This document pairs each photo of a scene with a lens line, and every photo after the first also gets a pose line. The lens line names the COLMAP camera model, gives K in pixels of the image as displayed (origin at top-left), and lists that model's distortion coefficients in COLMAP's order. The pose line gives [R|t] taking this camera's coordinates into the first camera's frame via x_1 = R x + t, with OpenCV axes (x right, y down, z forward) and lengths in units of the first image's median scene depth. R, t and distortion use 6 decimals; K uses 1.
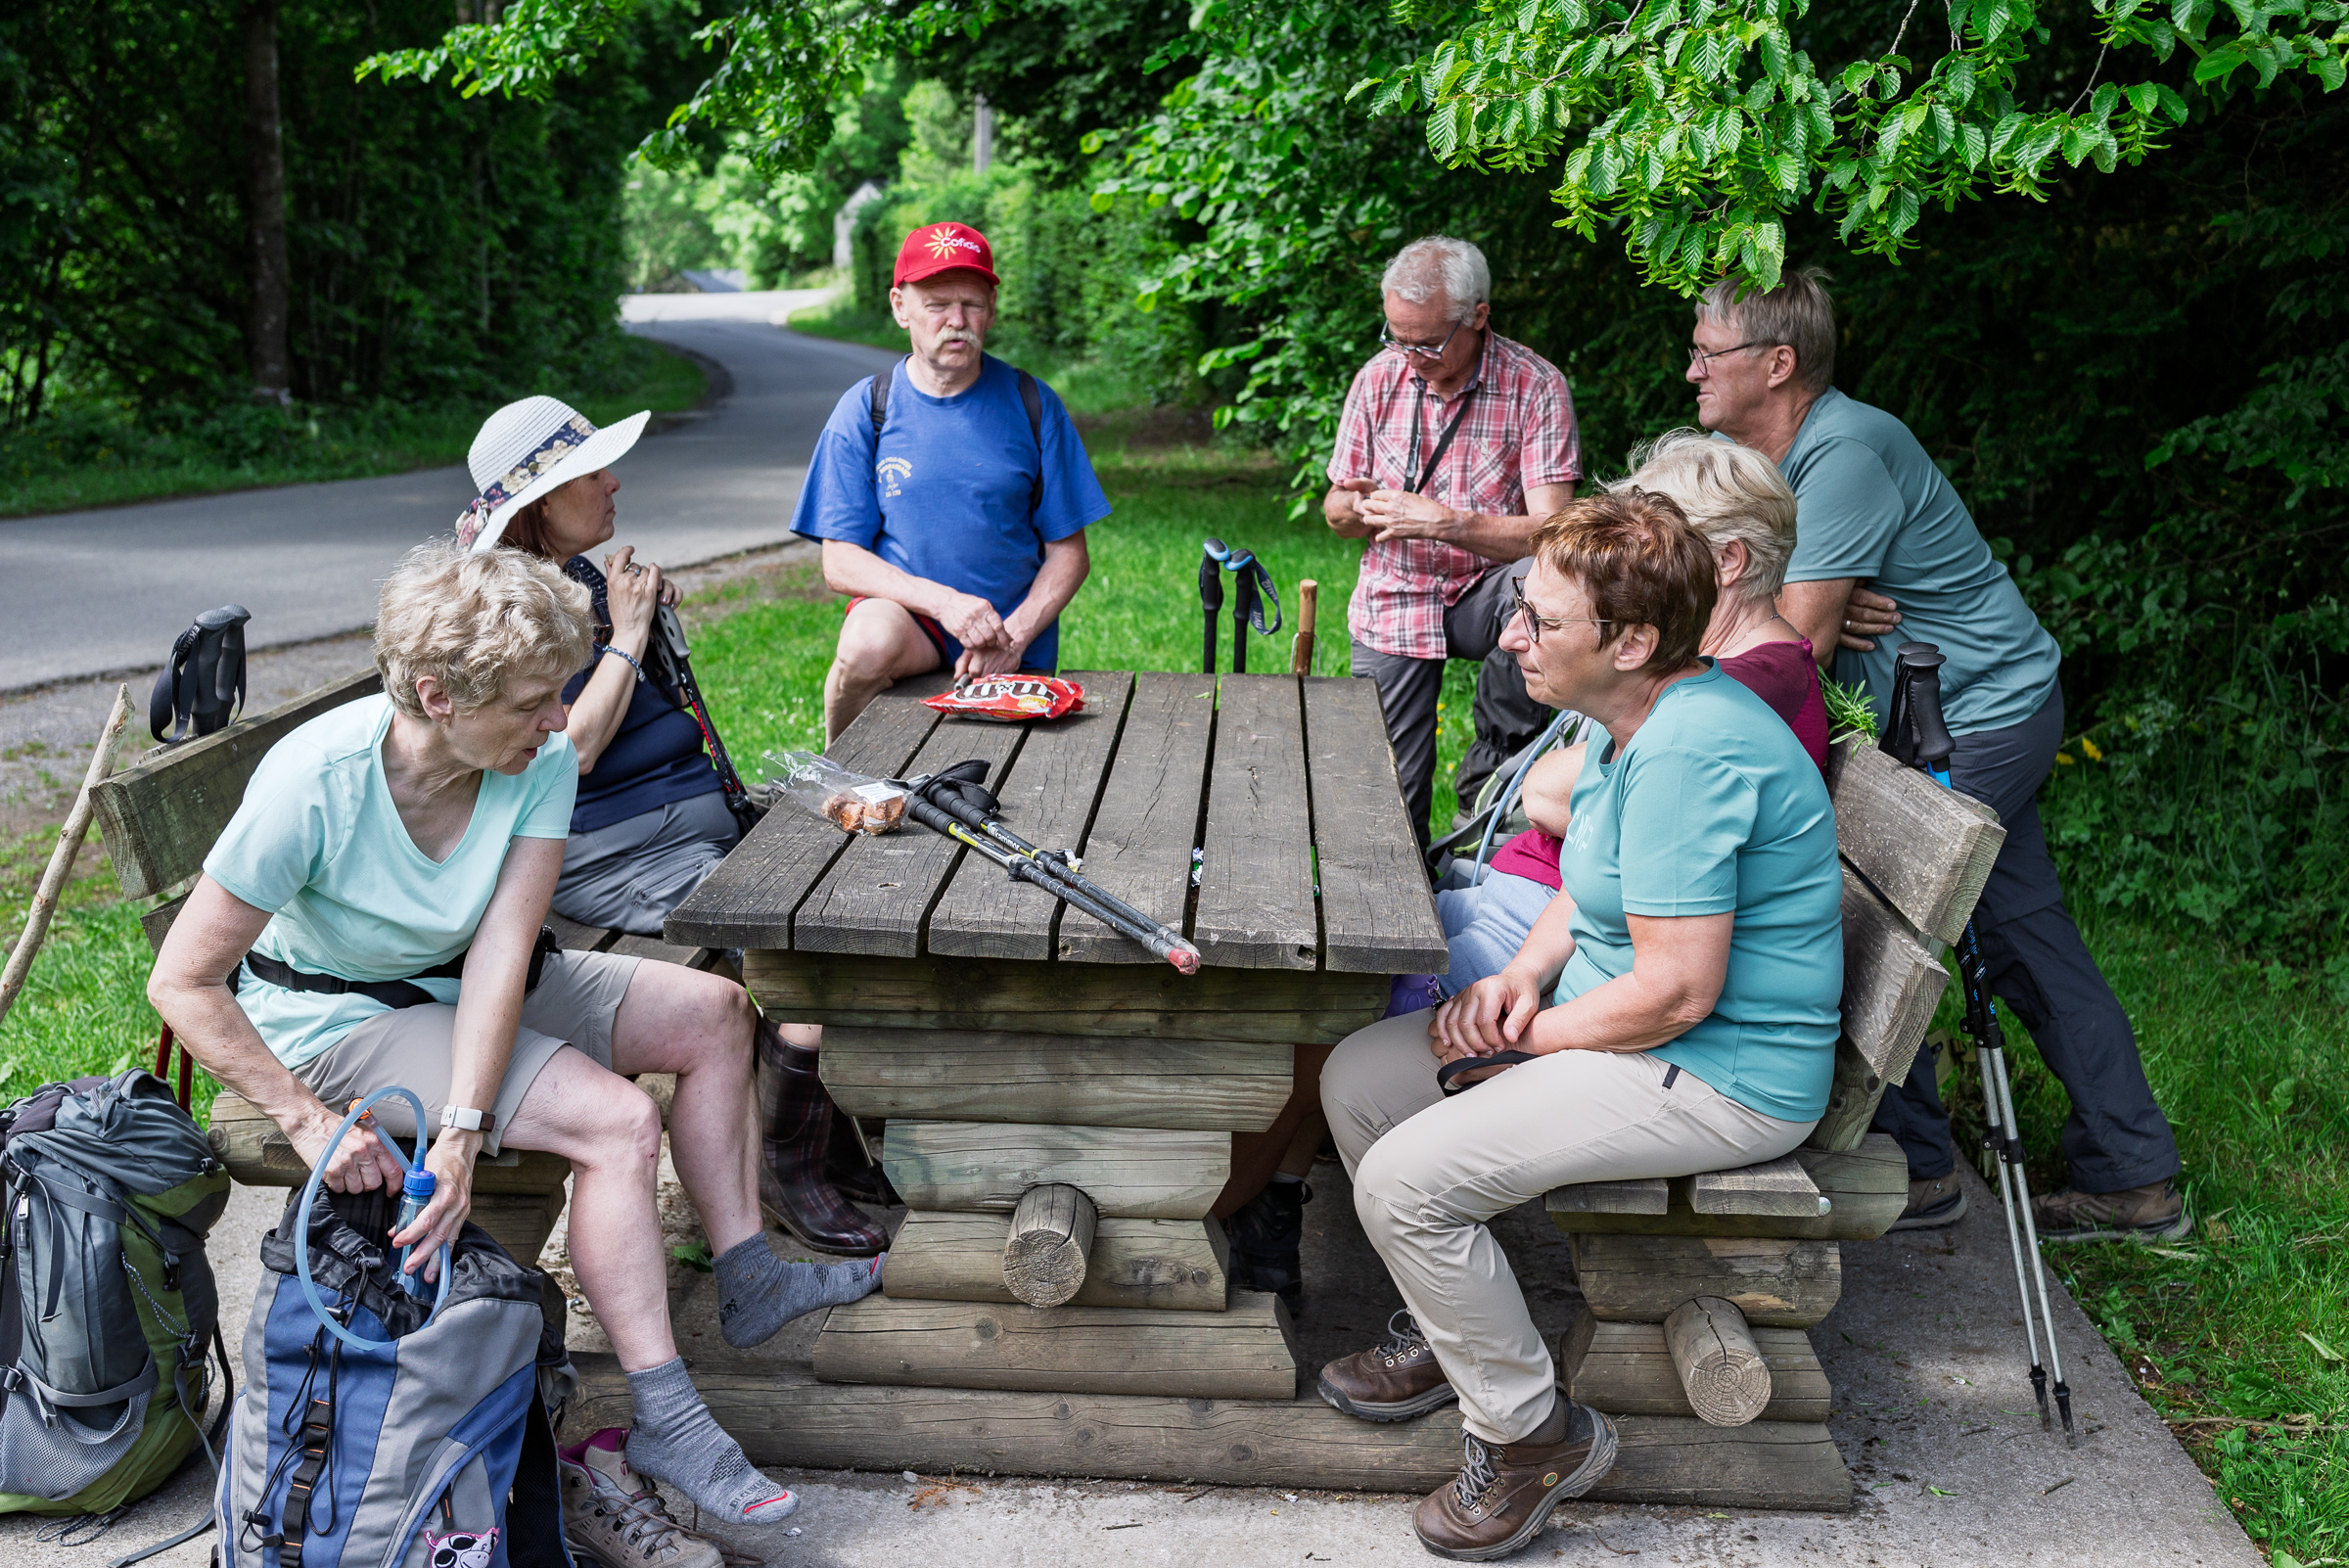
lens RADIAL K [[2719.8, 0, 1217.4], [0, 2719.8, 793.1], [0, 0, 1]] dist [-0.005054, 0.000000]
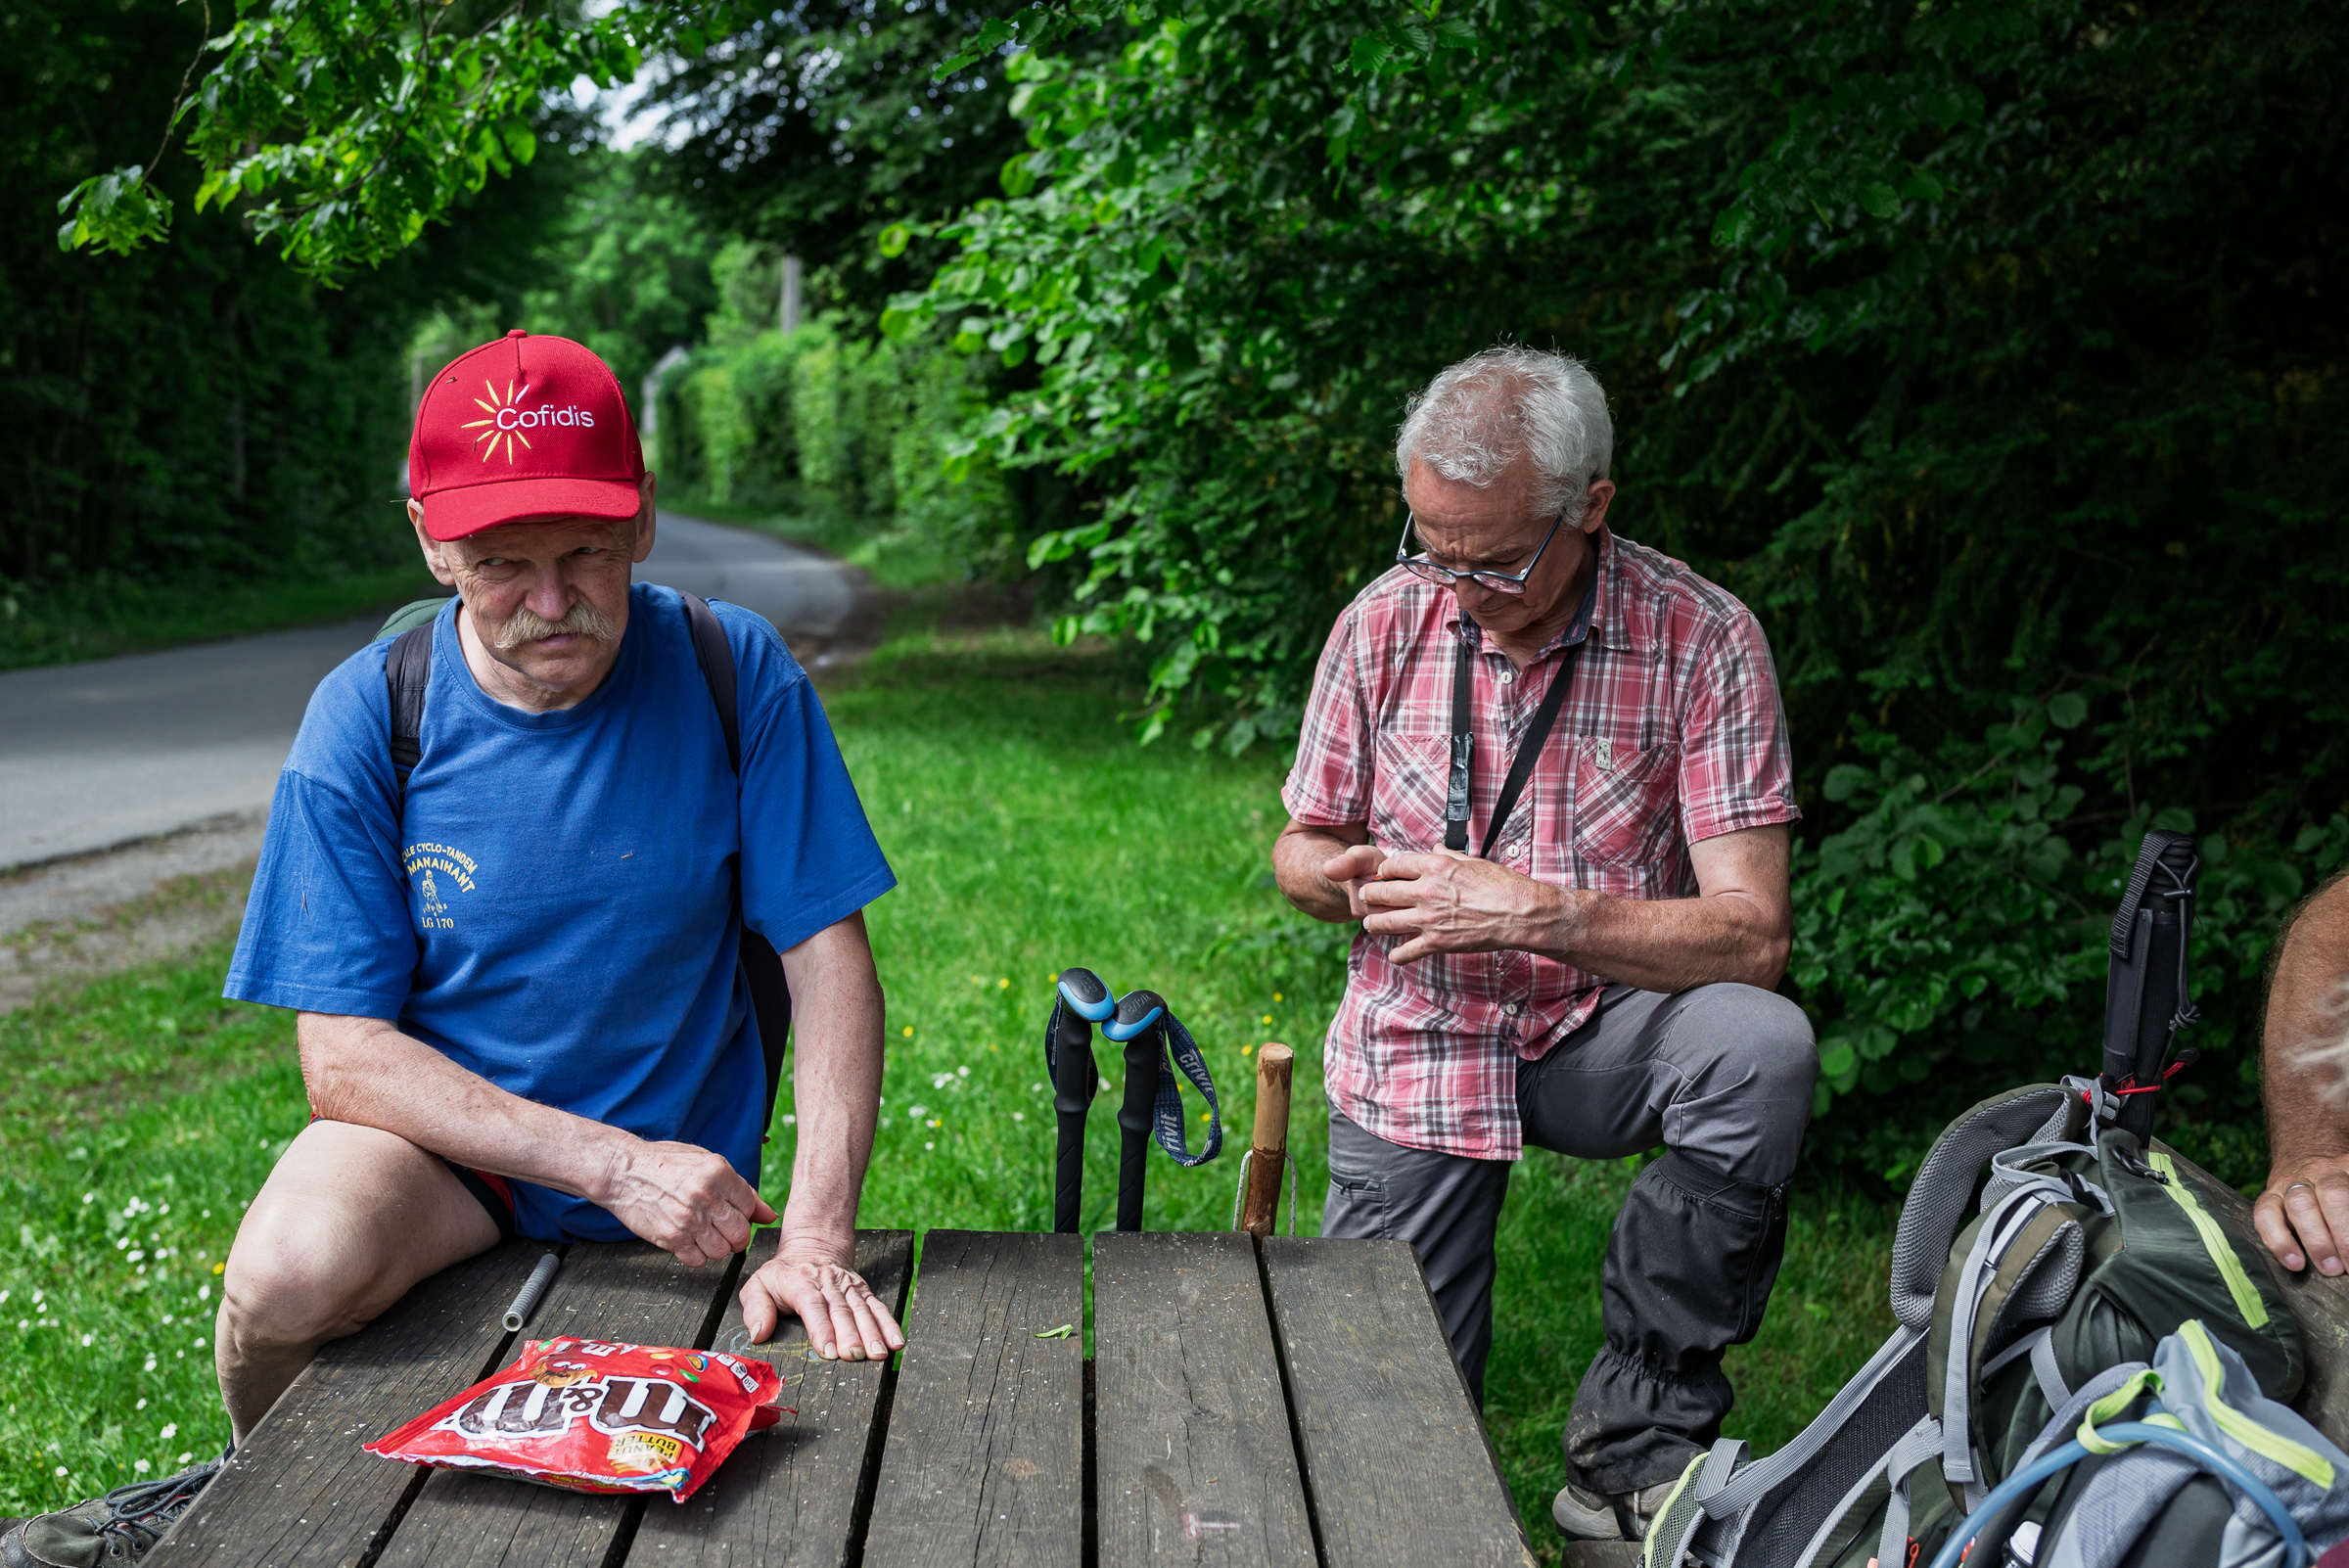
lens RADIAL K [[2719.8, 0, 1191.5], [0, 2719.8, 687.9], [0, 0, 1]] dist [-0.005054, 0.000000]
pose [[0.998320, -0.001129, 0.057925, -0.004386], [0.006796, 0.995190, -0.097730, -0.047440], [-0.057536, 0.097960, 0.993526, 0.258659]]
